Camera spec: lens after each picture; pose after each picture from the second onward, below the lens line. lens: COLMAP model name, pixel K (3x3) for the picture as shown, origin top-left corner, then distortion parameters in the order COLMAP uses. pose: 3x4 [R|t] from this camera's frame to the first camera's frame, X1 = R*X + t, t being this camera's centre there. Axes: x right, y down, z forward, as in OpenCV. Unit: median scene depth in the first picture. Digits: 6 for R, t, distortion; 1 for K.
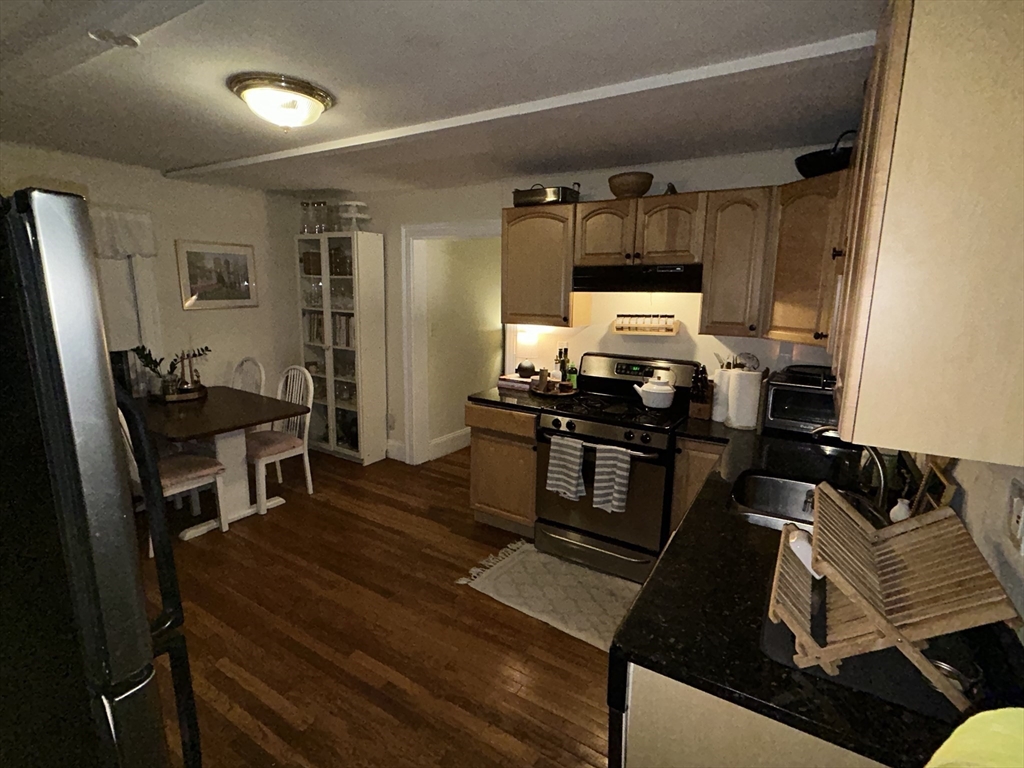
lens RADIAL K [[494.5, 0, 510.0], [0, 494.5, 386.2], [0, 0, 1]] dist [-0.012130, 0.000533]
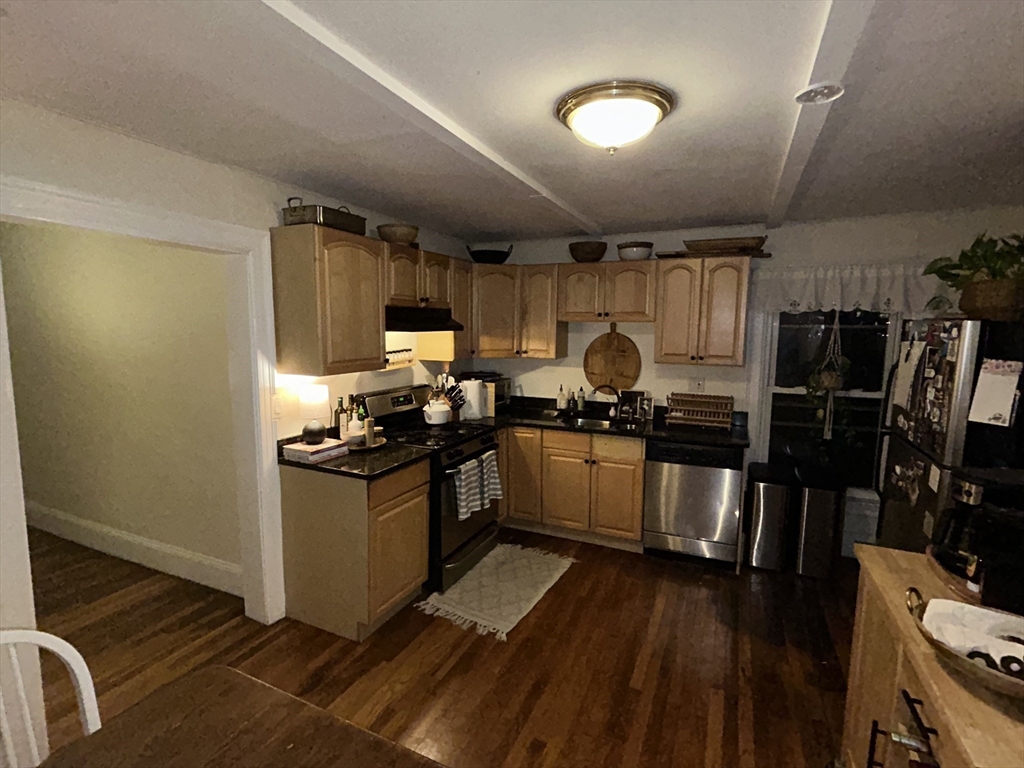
lens RADIAL K [[494.5, 0, 511.2], [0, 494.5, 383.1], [0, 0, 1]] dist [-0.012130, 0.000533]
pose [[-0.124190, -0.129631, 0.983754, -0.664383], [0.180170, 0.972003, 0.150828, -0.149875], [-0.975764, 0.195974, -0.097357, 0.673830]]
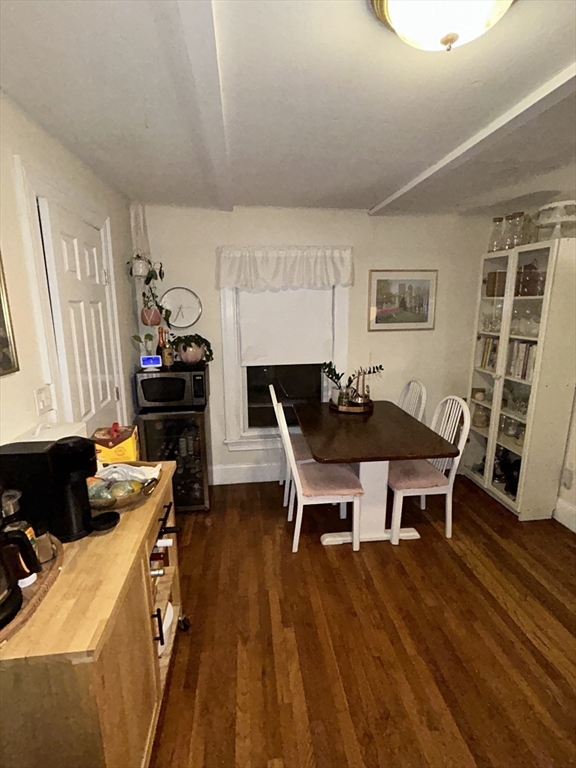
lens RADIAL K [[370.9, 0, 288.1], [0, 370.9, 382.1], [0, 0, 1]] dist [-0.012130, 0.000533]
pose [[0.620183, 0.135915, -0.772593, -0.094961], [-0.134441, 0.988720, 0.066016, -0.068504], [0.772851, 0.062926, 0.631460, 0.309698]]
